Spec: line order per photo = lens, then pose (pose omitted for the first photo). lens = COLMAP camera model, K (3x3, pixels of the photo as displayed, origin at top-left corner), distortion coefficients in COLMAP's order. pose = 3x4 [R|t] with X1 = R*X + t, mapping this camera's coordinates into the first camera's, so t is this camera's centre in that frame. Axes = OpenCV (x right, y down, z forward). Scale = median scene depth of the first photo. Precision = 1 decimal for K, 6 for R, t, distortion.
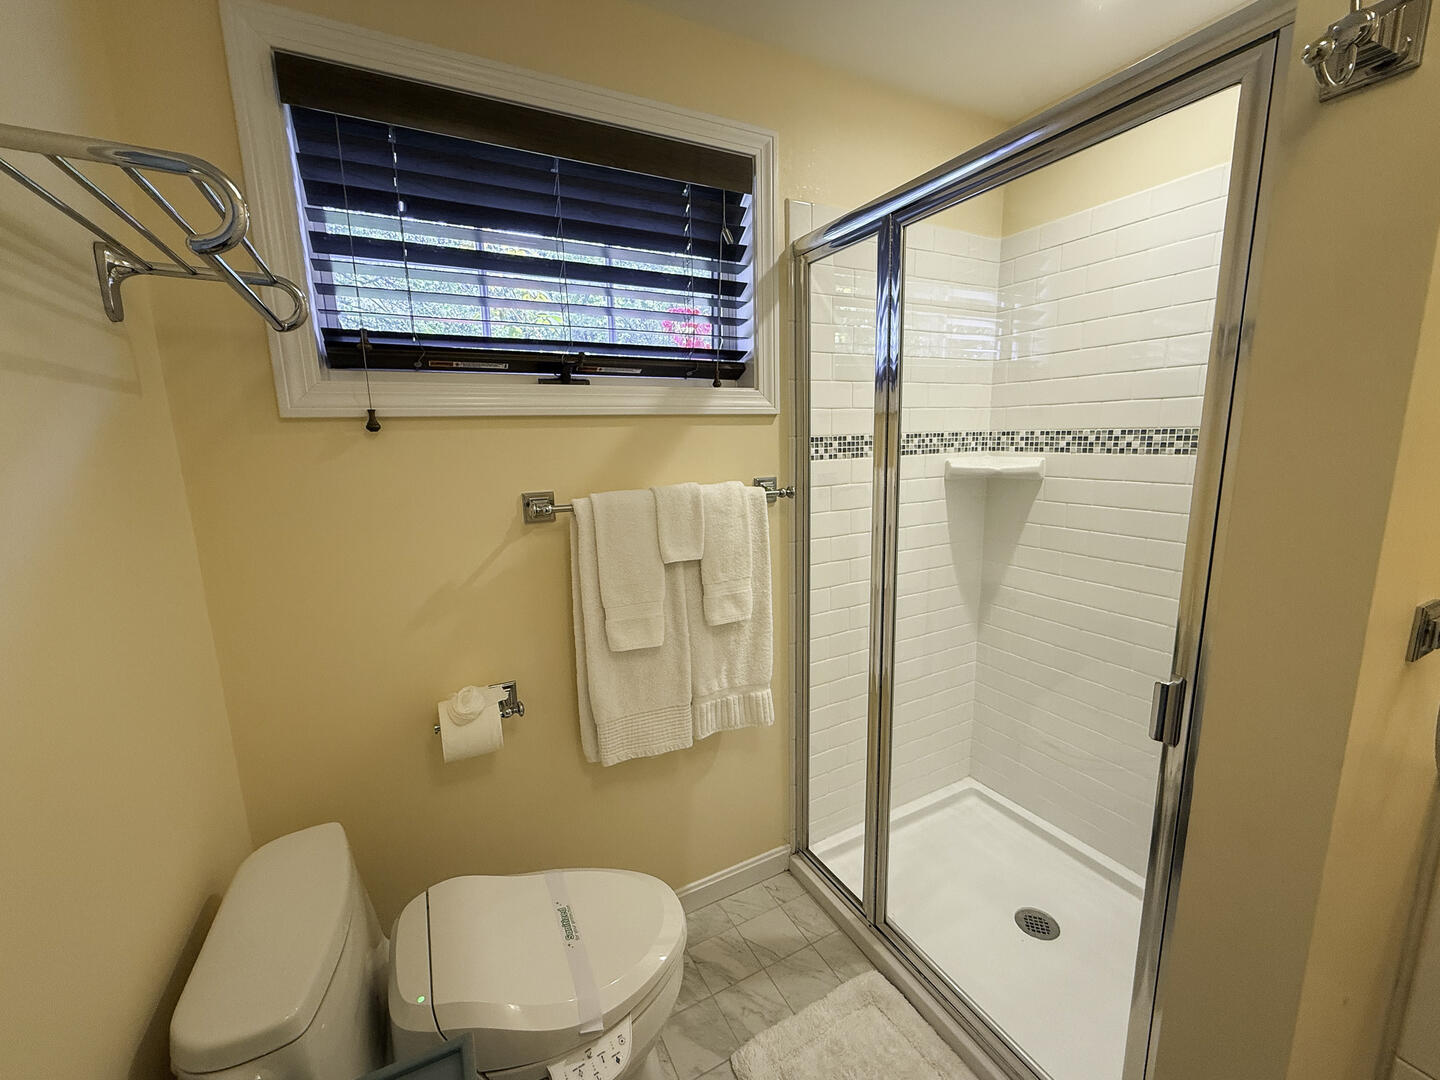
lens RADIAL K [[589.4, 0, 715.2], [0, 589.4, 538.3], [0, 0, 1]] dist [0.001571, -0.001843]
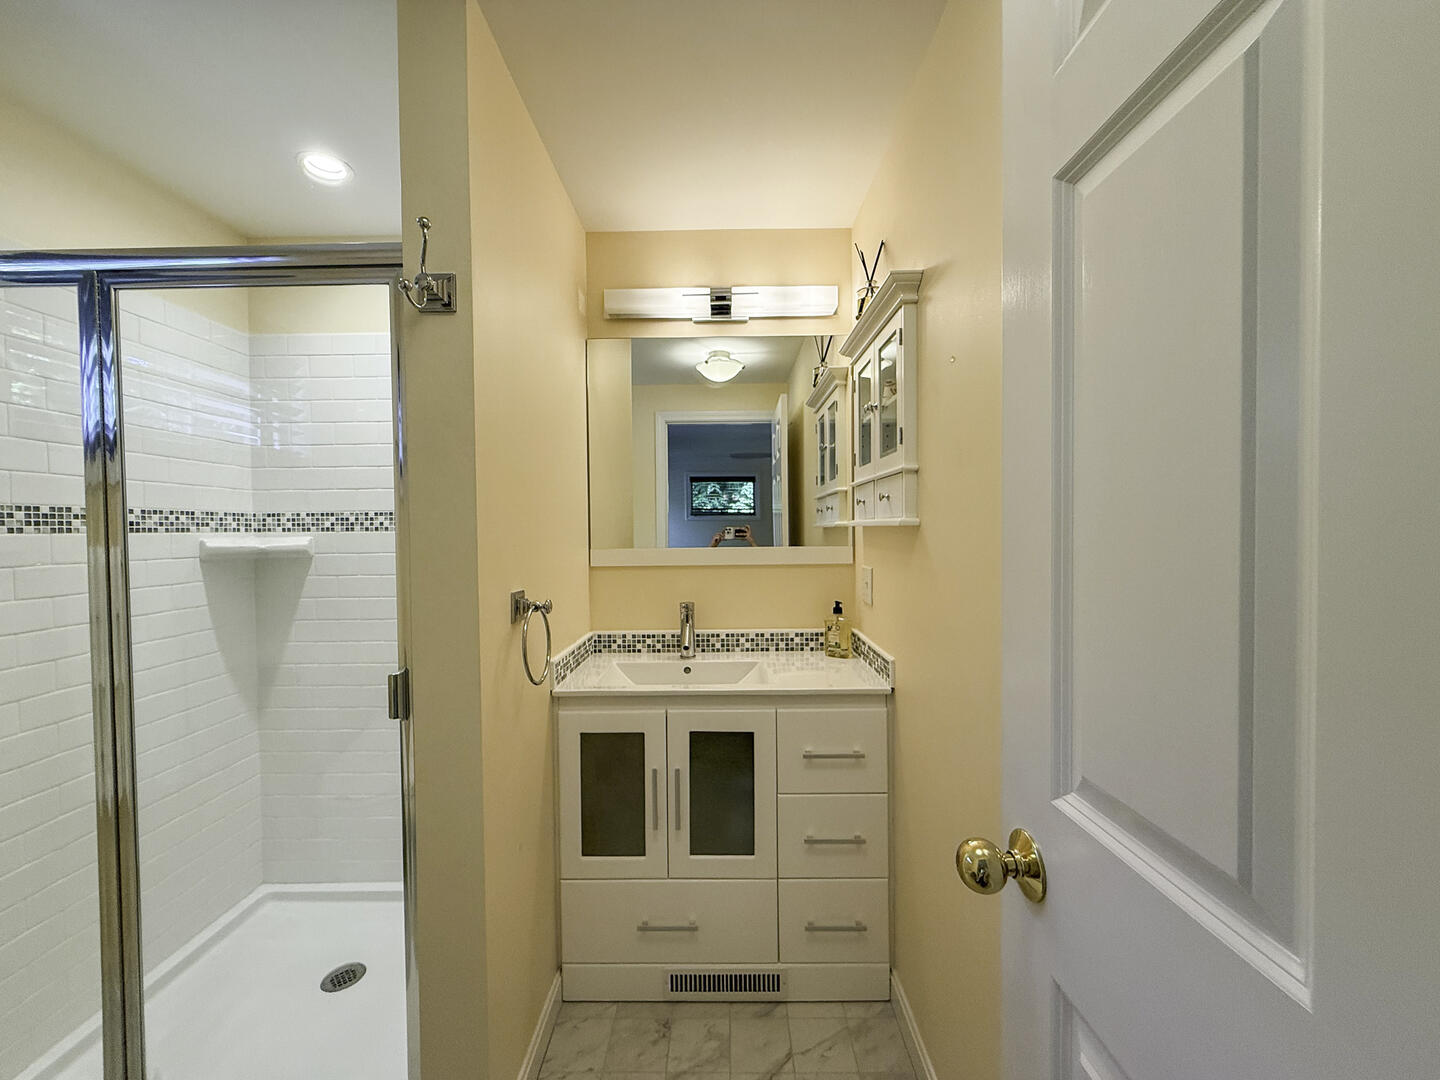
lens RADIAL K [[589.4, 0, 715.8], [0, 589.4, 538.7], [0, 0, 1]] dist [0.001571, -0.001843]
pose [[0.502345, 0.002236, 0.864665, -0.010924], [0.156033, 0.983346, -0.093193, 0.089501], [-0.850473, 0.181731, 0.493630, -0.184886]]
